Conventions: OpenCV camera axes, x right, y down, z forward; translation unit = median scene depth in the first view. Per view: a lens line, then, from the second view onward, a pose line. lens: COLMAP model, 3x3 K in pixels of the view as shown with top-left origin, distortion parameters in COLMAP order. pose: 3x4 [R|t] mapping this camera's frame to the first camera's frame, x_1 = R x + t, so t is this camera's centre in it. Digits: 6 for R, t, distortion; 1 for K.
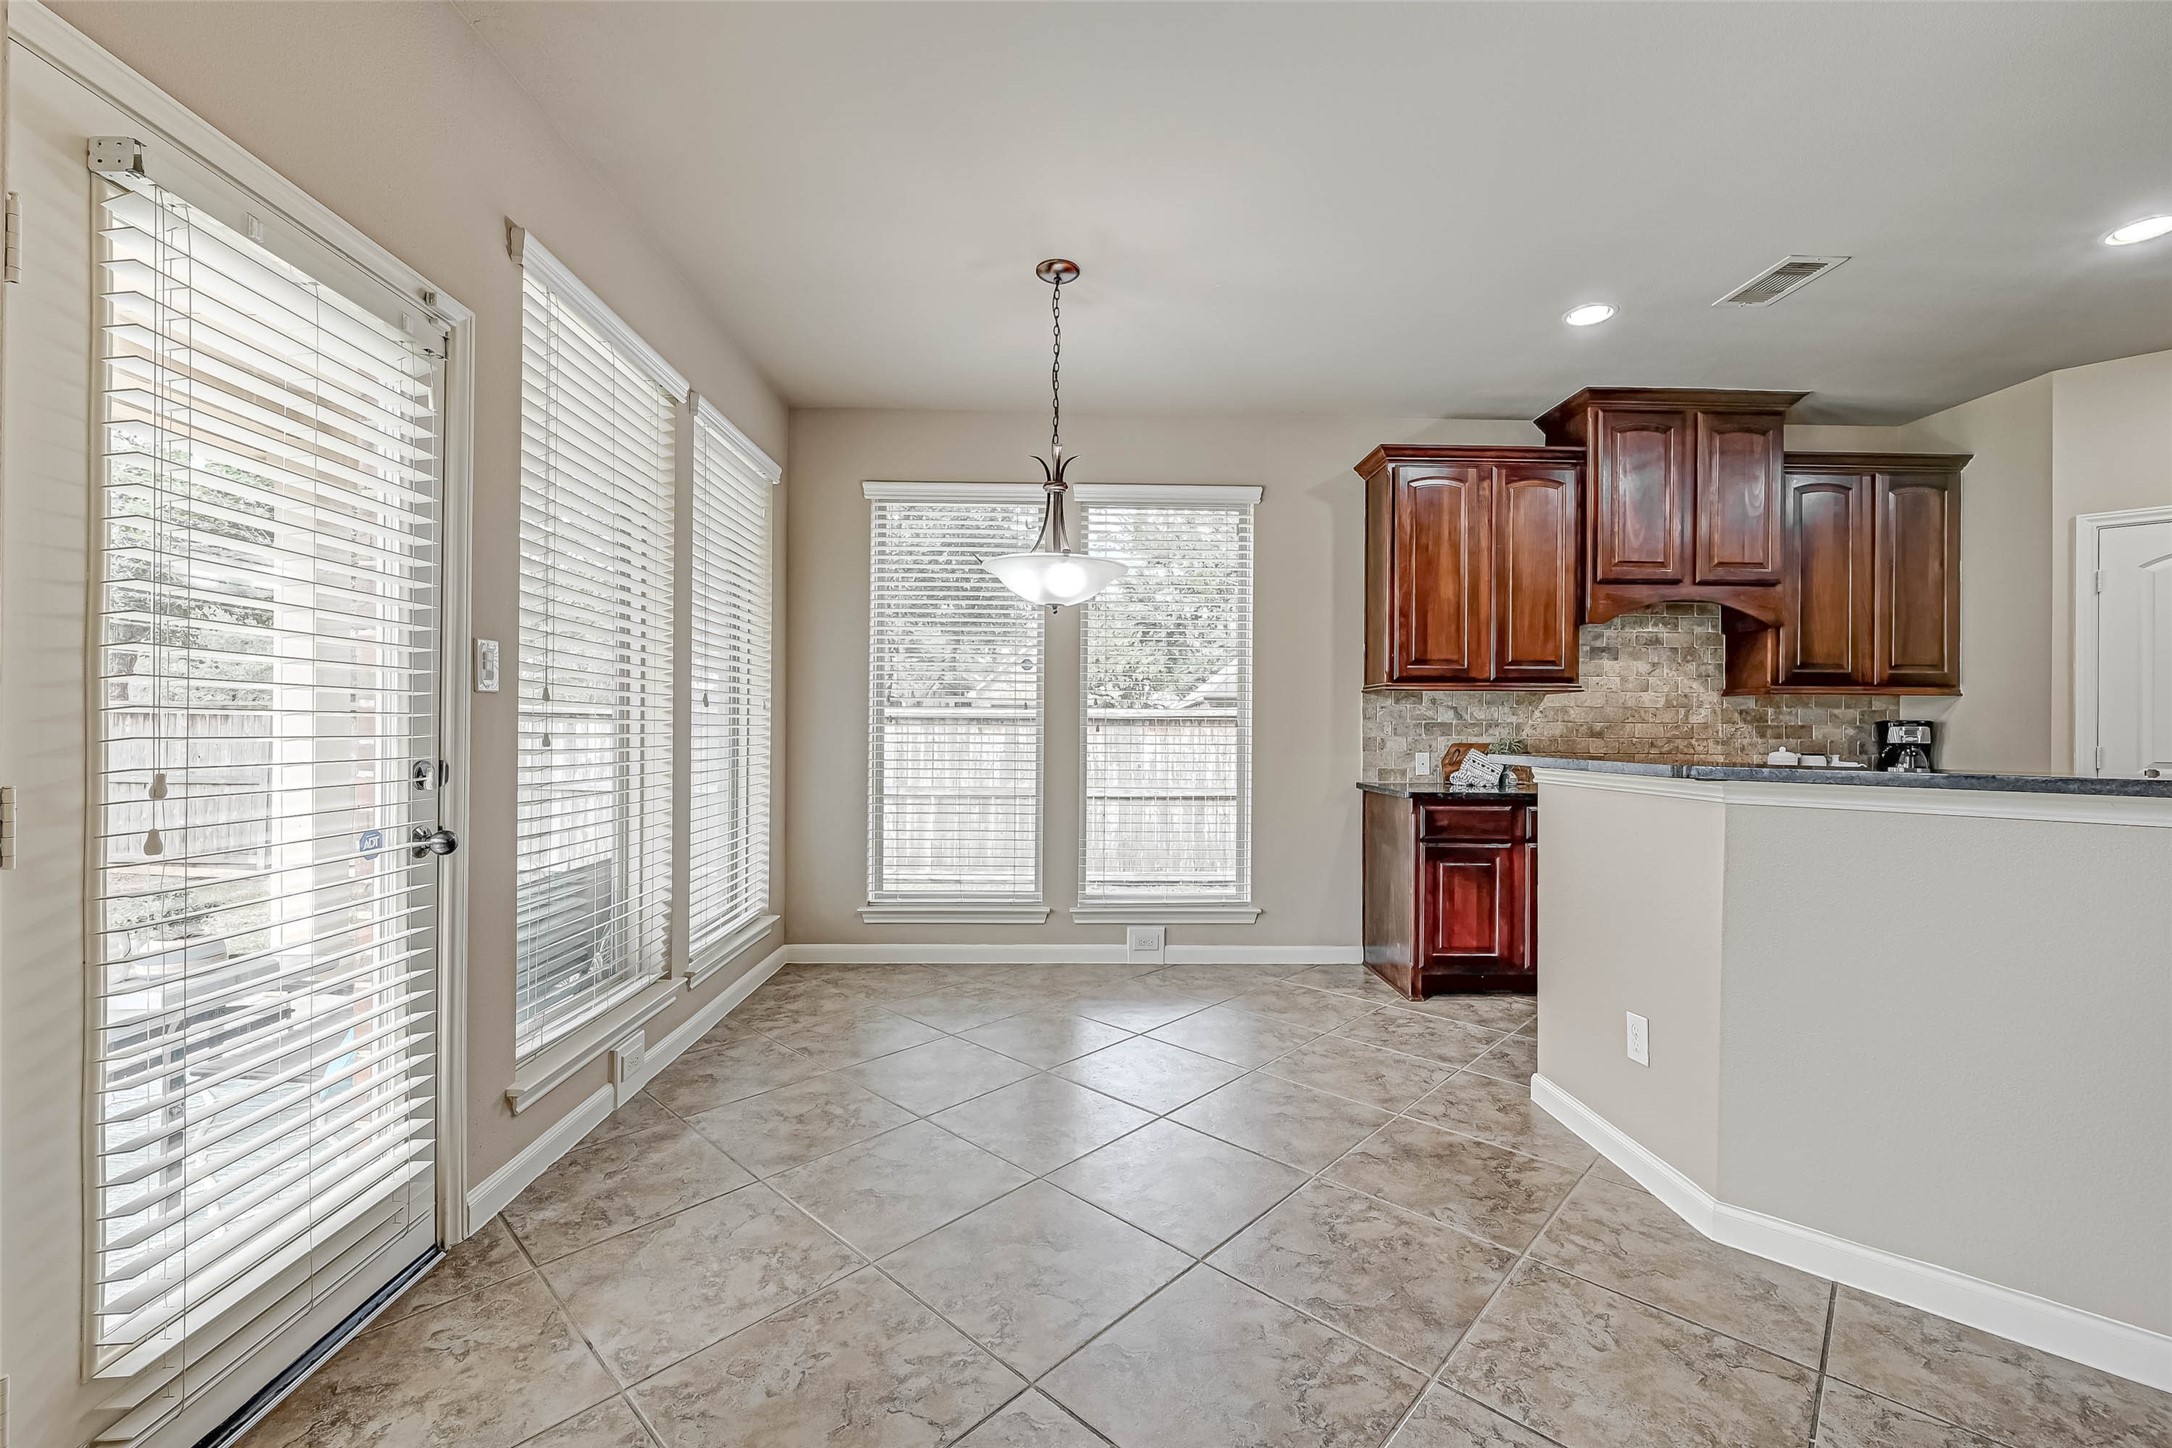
lens RADIAL K [[916.1, 0, 1091.8], [0, 916.1, 723.0], [0, 0, 1]] dist [-0.002155, -0.000018]
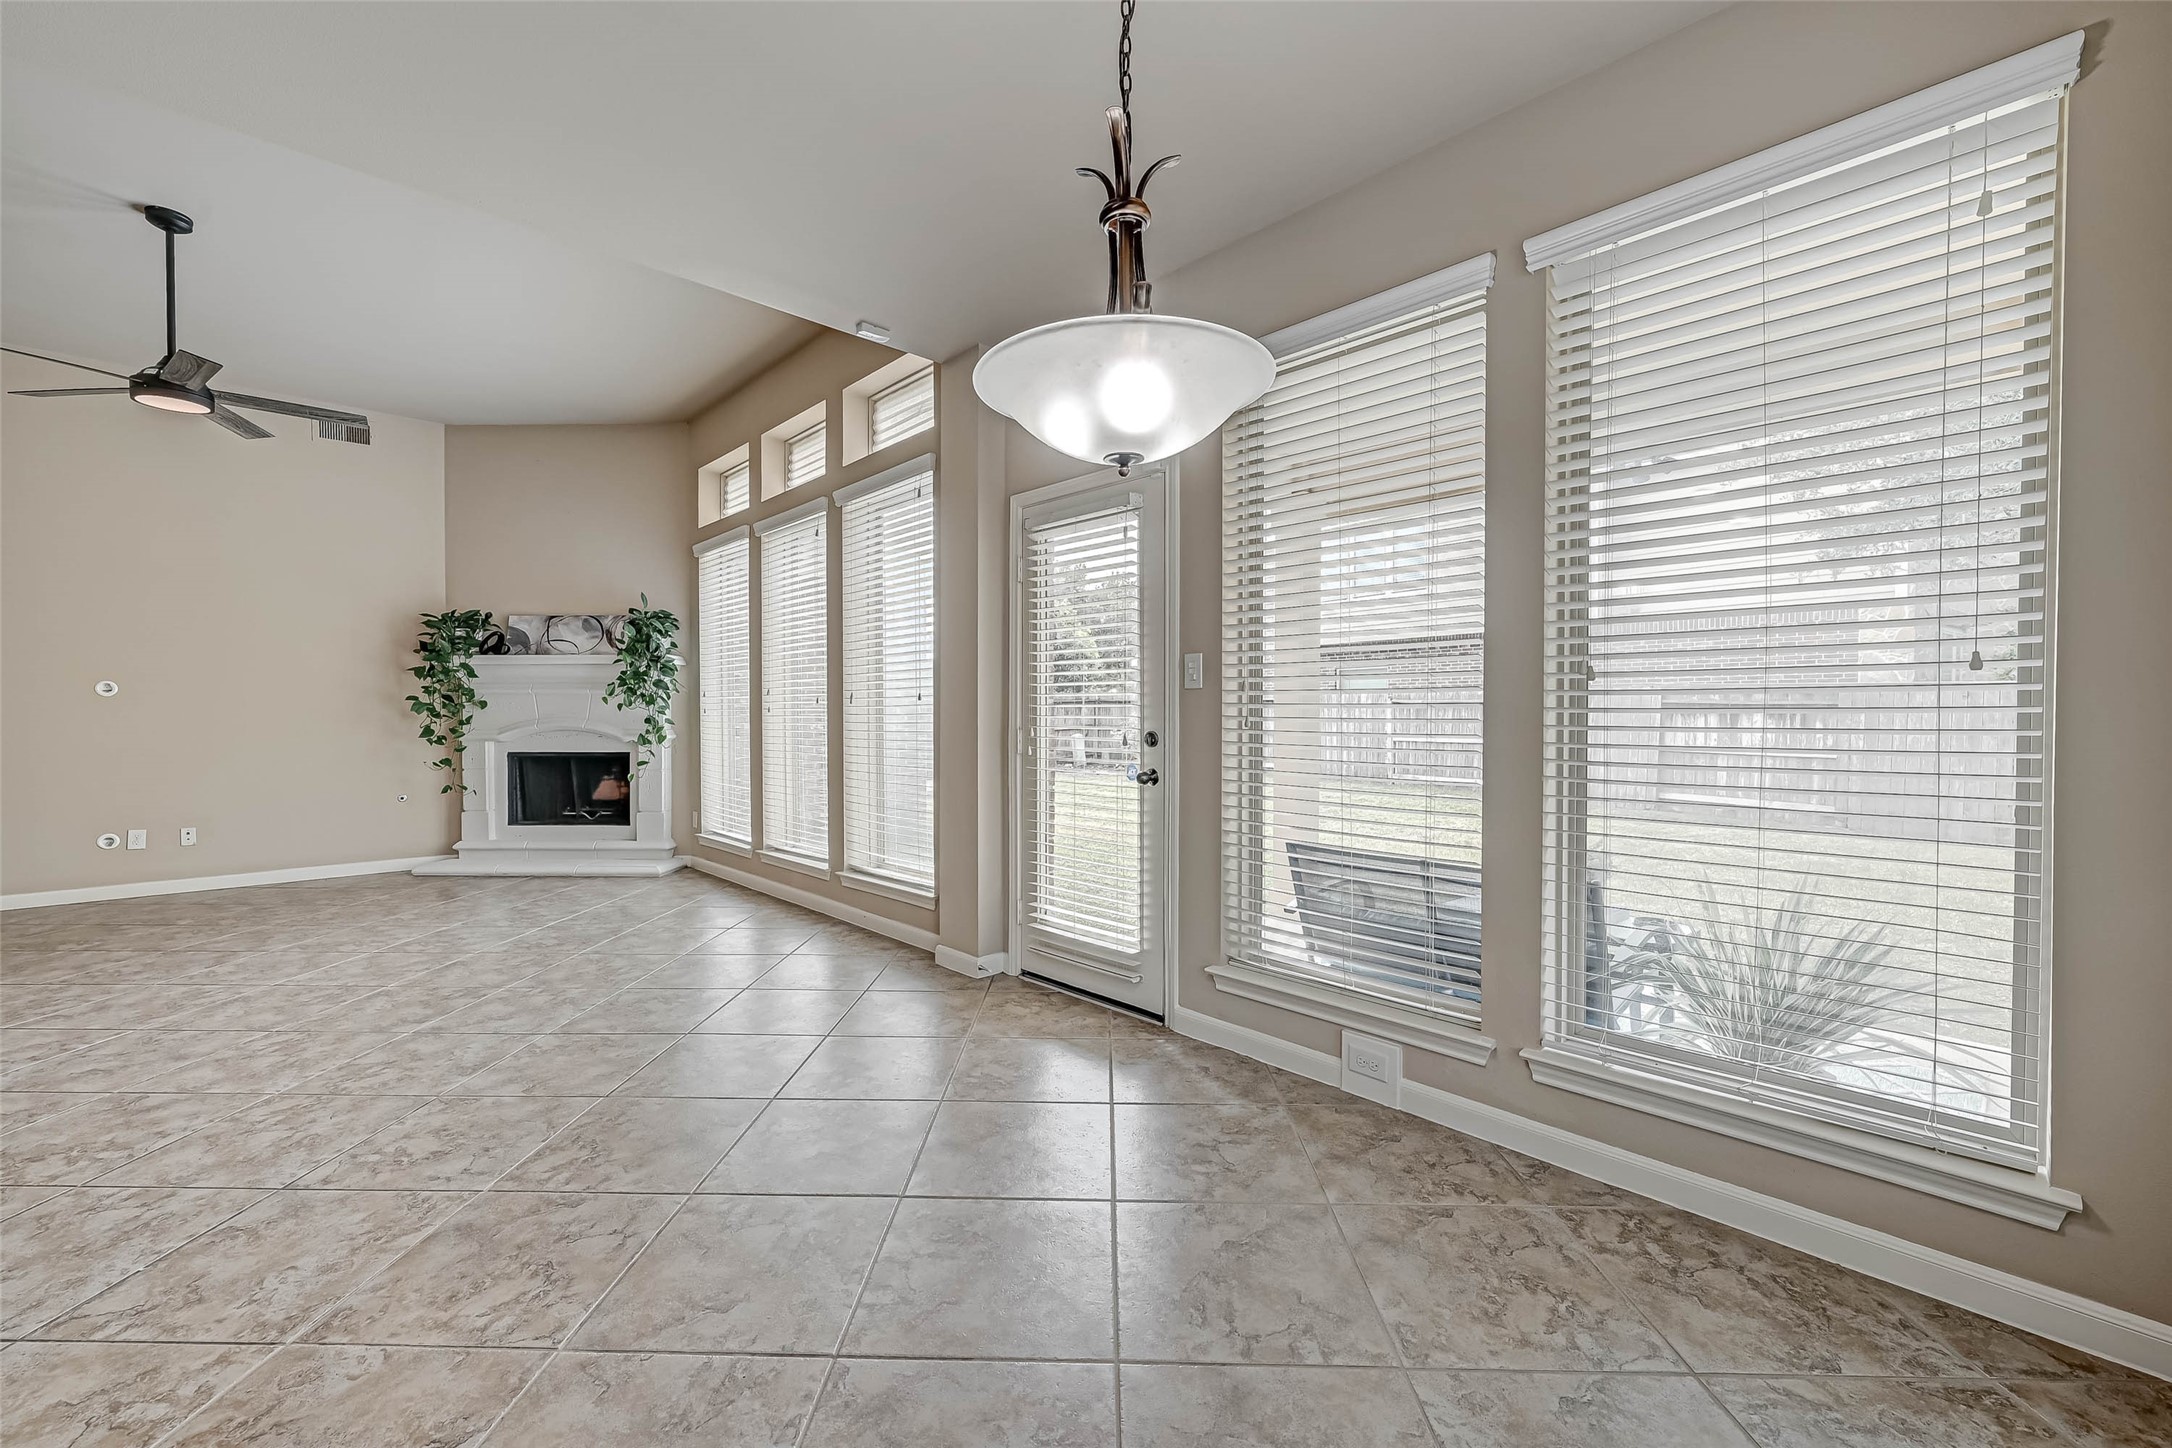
lens RADIAL K [[916.1, 0, 1103.2], [0, 916.1, 718.3], [0, 0, 1]] dist [-0.002155, -0.000018]
pose [[-0.762202, -0.001614, -0.647337, 0.360170], [-0.000653, 0.999998, -0.001725, 0.014160], [0.647339, -0.000892, -0.762202, 1.707965]]
